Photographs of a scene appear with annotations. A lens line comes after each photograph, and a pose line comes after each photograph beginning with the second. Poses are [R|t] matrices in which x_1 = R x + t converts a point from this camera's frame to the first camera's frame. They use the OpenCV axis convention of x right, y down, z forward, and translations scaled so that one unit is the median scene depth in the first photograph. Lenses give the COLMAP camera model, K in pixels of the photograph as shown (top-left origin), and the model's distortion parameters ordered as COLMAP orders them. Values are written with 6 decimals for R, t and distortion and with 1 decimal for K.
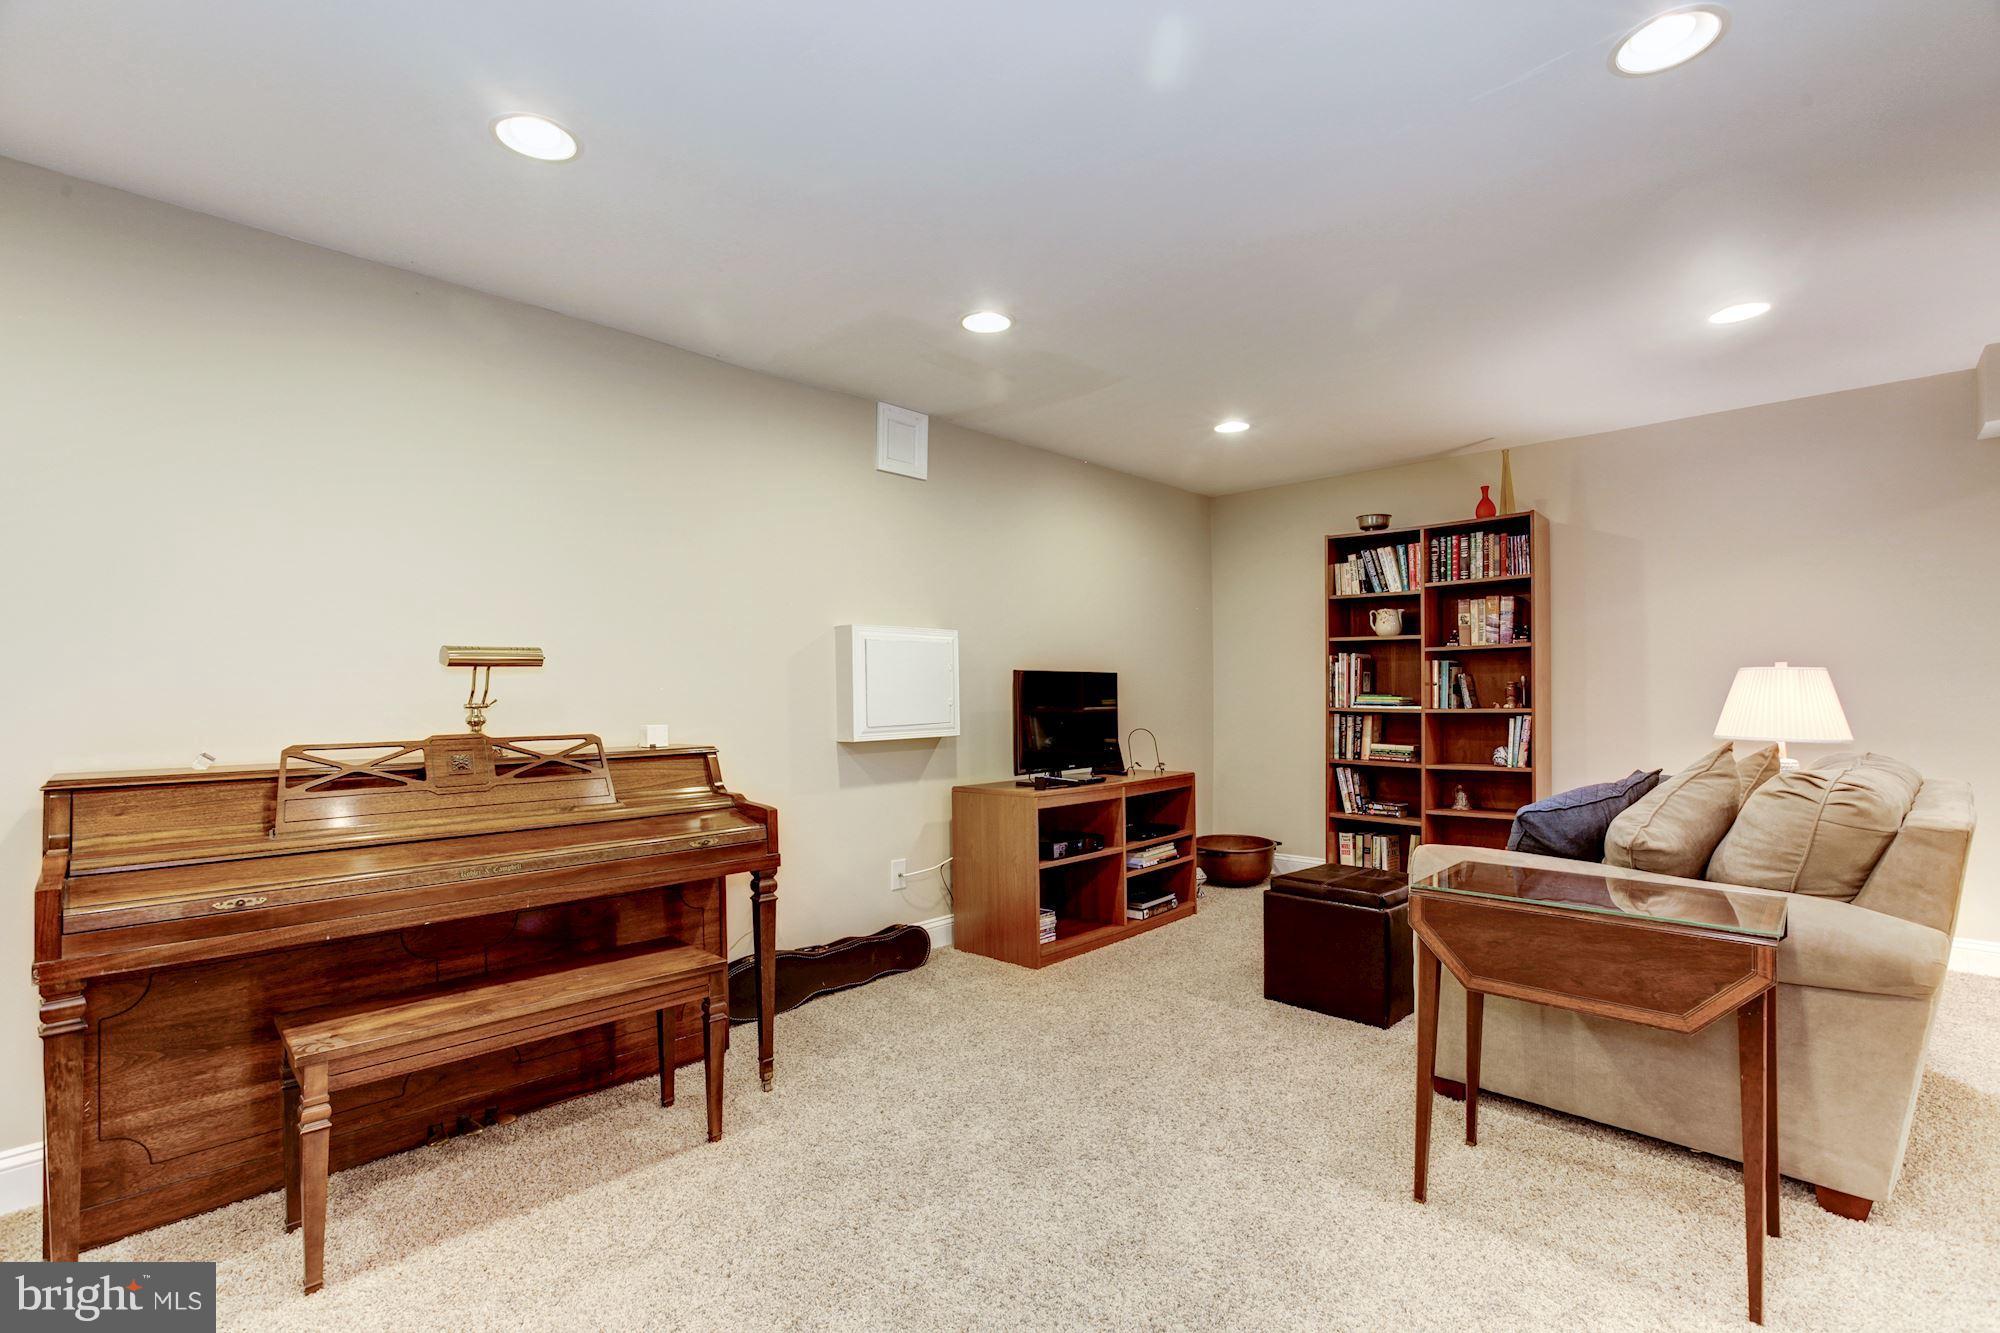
lens RADIAL K [[941.0, 0, 1013.6], [0, 941.0, 674.5], [0, 0, 1]] dist [-0.002140, -0.000205]
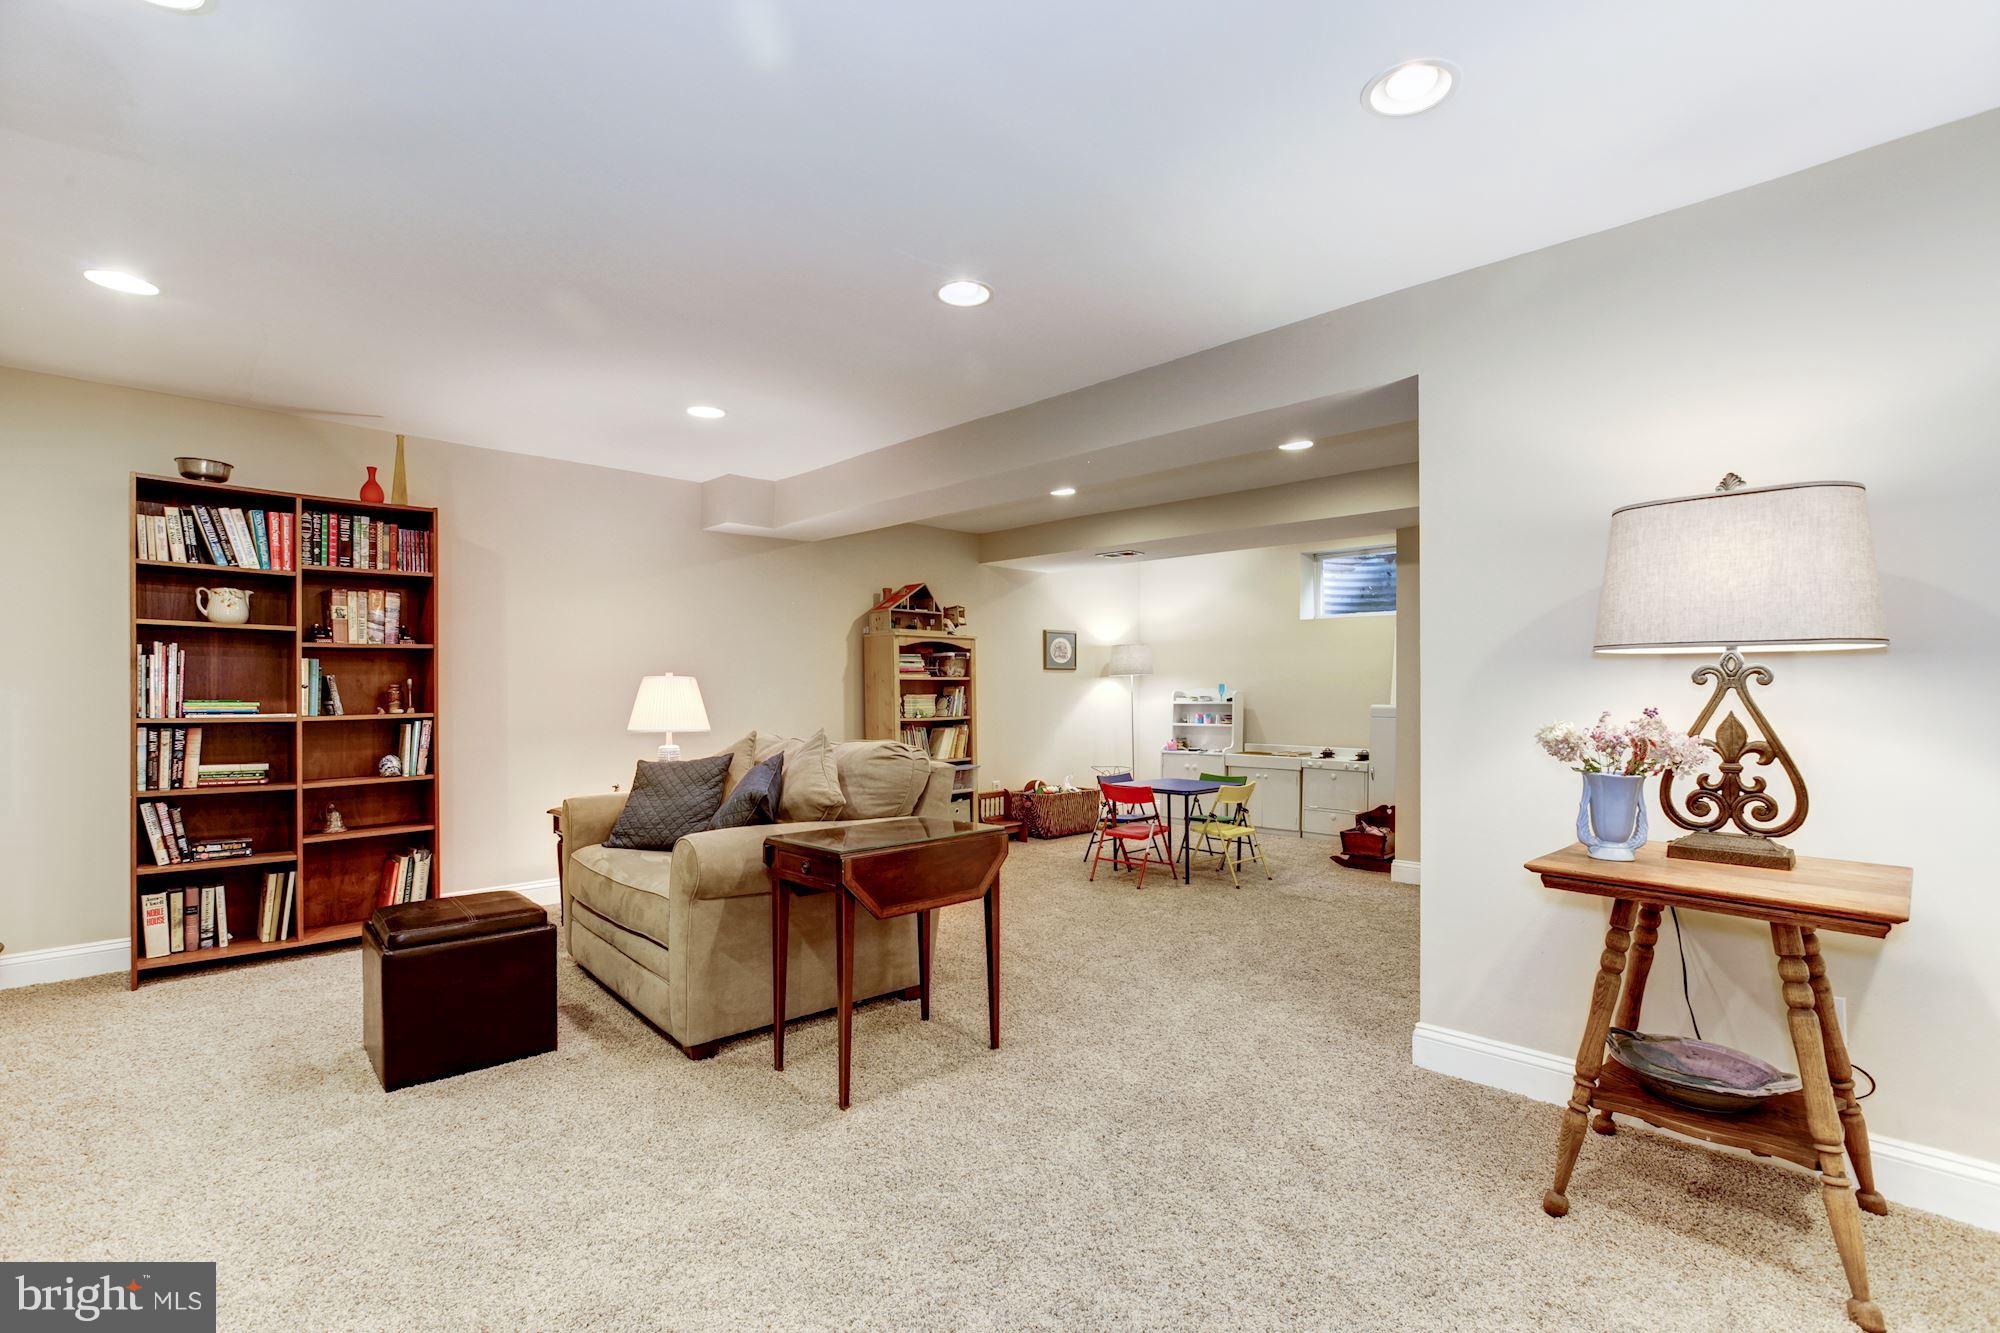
lens RADIAL K [[941.0, 0, 1013.9], [0, 941.0, 682.4], [0, 0, 1]] dist [-0.002140, -0.000205]
pose [[0.013976, 0.014946, 0.999791, -0.374990], [-0.013837, 0.999795, -0.014752, 0.010077], [-0.999807, -0.013628, 0.014180, 0.361820]]
